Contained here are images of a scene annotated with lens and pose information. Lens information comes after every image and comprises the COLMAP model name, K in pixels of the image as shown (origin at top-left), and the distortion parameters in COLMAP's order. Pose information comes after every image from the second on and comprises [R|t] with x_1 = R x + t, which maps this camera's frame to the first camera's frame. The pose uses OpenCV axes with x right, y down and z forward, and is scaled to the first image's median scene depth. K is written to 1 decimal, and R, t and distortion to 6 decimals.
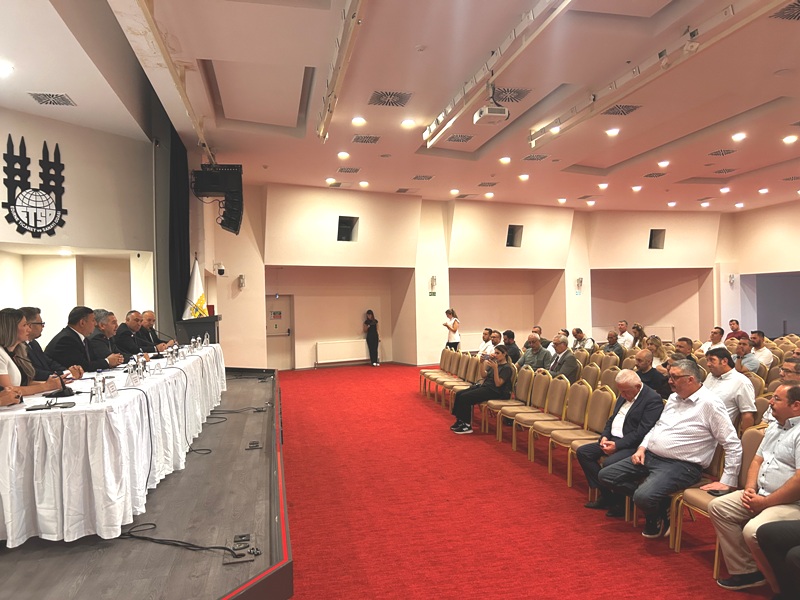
lens RADIAL K [[598.1, 0, 400.0], [0, 598.1, 300.0], [0, 0, 1]] dist [0.062041, -0.064228]
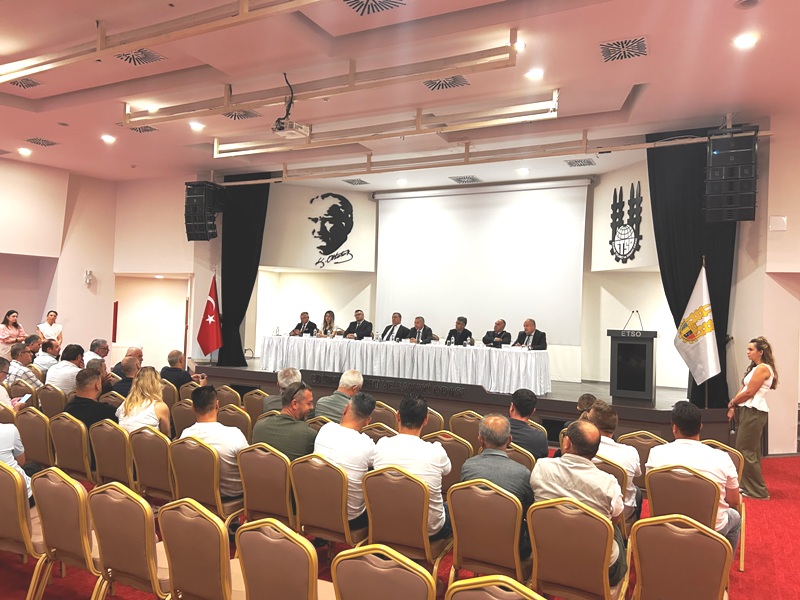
lens RADIAL K [[589.6, 0, 417.2], [0, 589.6, 301.9], [0, 0, 1]] dist [0.058247, -0.000749]
pose [[-0.616157, -0.013491, -0.787508, 0.636464], [-0.014299, 0.999880, -0.005941, -0.008653], [0.787493, 0.007600, -0.616276, 1.420658]]
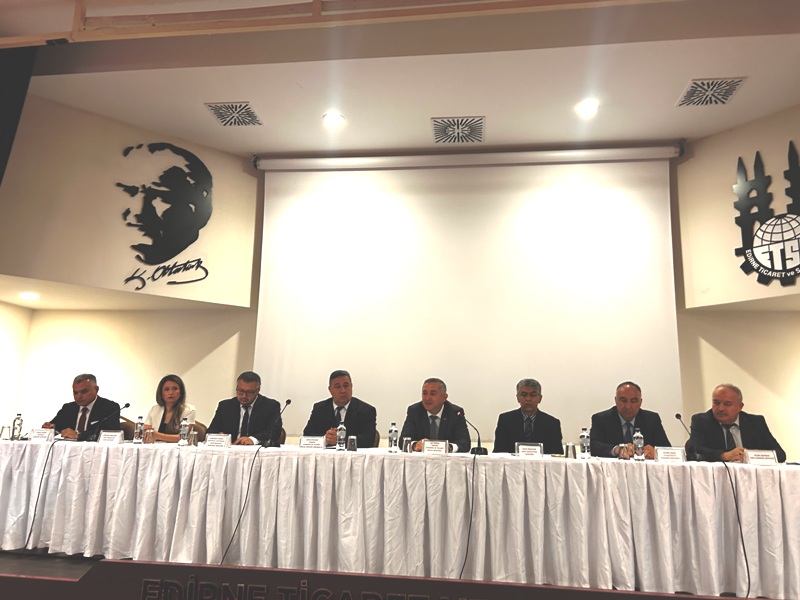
lens RADIAL K [[598.1, 0, 400.0], [0, 598.1, 300.0], [0, 0, 1]] dist [0.062041, -0.064228]
pose [[-0.331750, -0.173951, -0.927191, 0.152271], [-0.011891, 0.983545, -0.180269, 0.037618], [0.943292, -0.048779, -0.328360, 0.815727]]
